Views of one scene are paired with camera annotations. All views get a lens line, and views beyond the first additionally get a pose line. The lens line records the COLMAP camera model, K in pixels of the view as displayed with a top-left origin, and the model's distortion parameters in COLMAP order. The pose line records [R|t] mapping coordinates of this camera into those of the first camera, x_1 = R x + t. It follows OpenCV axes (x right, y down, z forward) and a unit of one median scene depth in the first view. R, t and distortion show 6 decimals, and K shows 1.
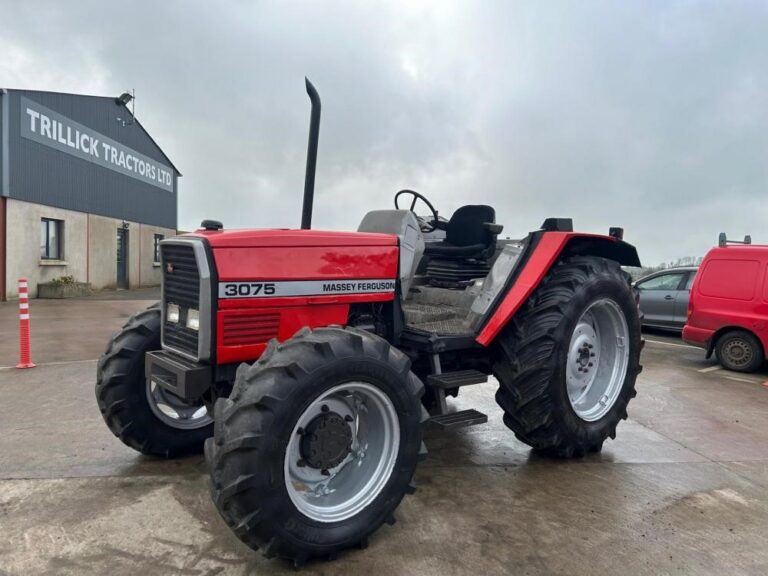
lens RADIAL K [[571.9, 0, 385.4], [0, 571.9, 282.8], [0, 0, 1]] dist [0.054137, -0.052837]
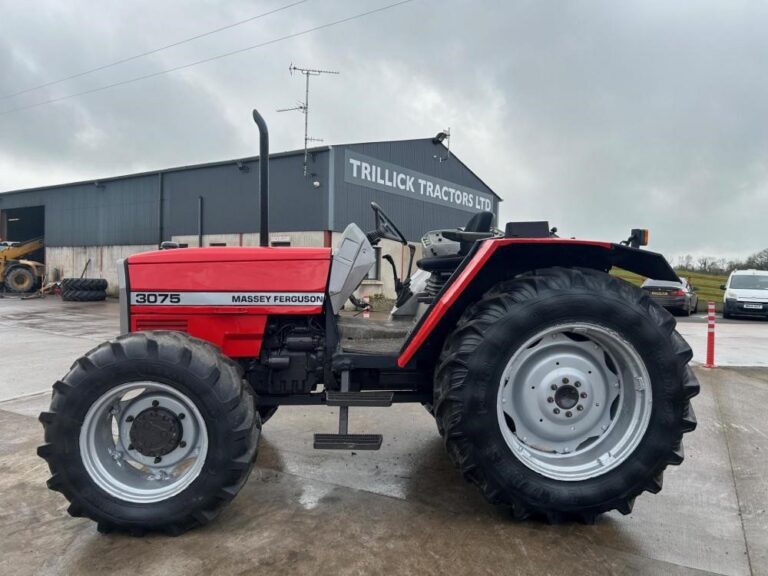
lens RADIAL K [[571.9, 0, 398.6], [0, 571.9, 289.7], [0, 0, 1]] dist [0.054137, -0.052837]
pose [[0.806867, 0.006670, -0.590696, 0.735521], [-0.021764, 0.999593, -0.018442, 0.003875], [0.590332, 0.027736, 0.806684, 0.275237]]
